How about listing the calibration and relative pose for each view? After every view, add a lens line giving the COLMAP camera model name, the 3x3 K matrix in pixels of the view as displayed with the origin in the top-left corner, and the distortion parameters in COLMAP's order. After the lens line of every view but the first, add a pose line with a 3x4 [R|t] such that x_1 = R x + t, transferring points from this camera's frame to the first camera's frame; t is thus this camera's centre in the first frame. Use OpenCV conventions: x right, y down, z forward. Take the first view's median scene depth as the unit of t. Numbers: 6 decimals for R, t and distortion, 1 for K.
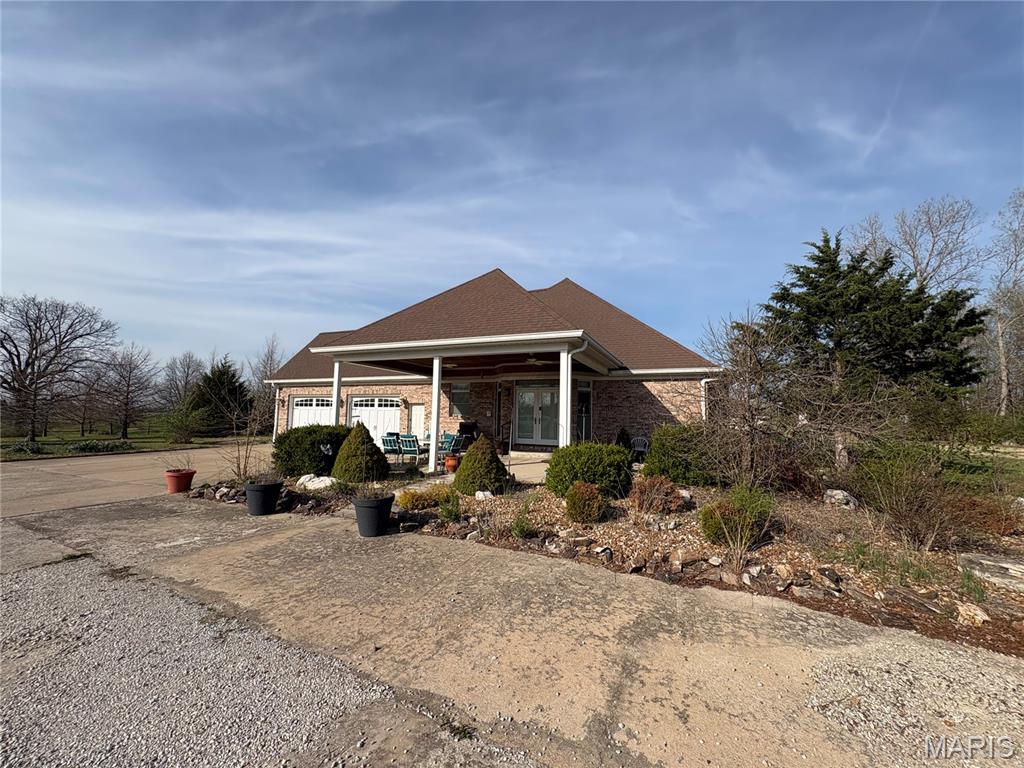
lens RADIAL K [[407.0, 0, 509.6], [0, 407.0, 381.0], [0, 0, 1]] dist [0.013338, -0.000075]
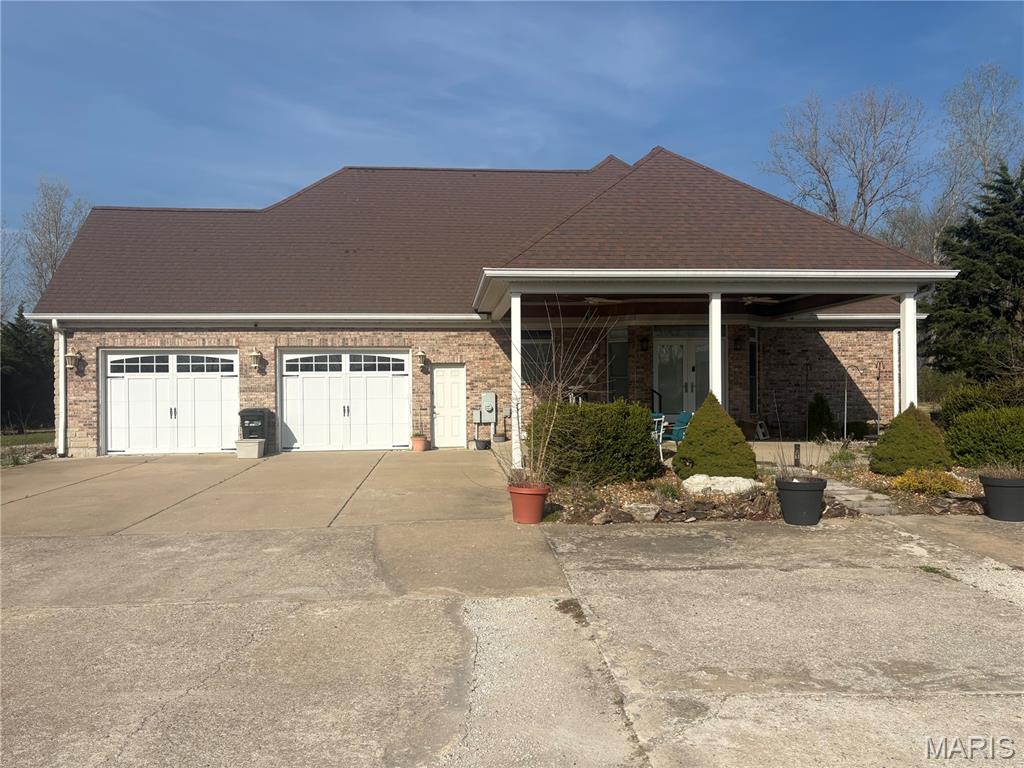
lens RADIAL K [[795.3, 0, 513.9], [0, 795.3, 385.7], [0, 0, 1]] dist [0.013808, 0.003398]
pose [[0.868658, -0.024781, 0.494793, -0.651453], [-0.017787, 0.996544, 0.081137, -0.003913], [-0.495094, -0.079281, 0.865215, 0.013998]]
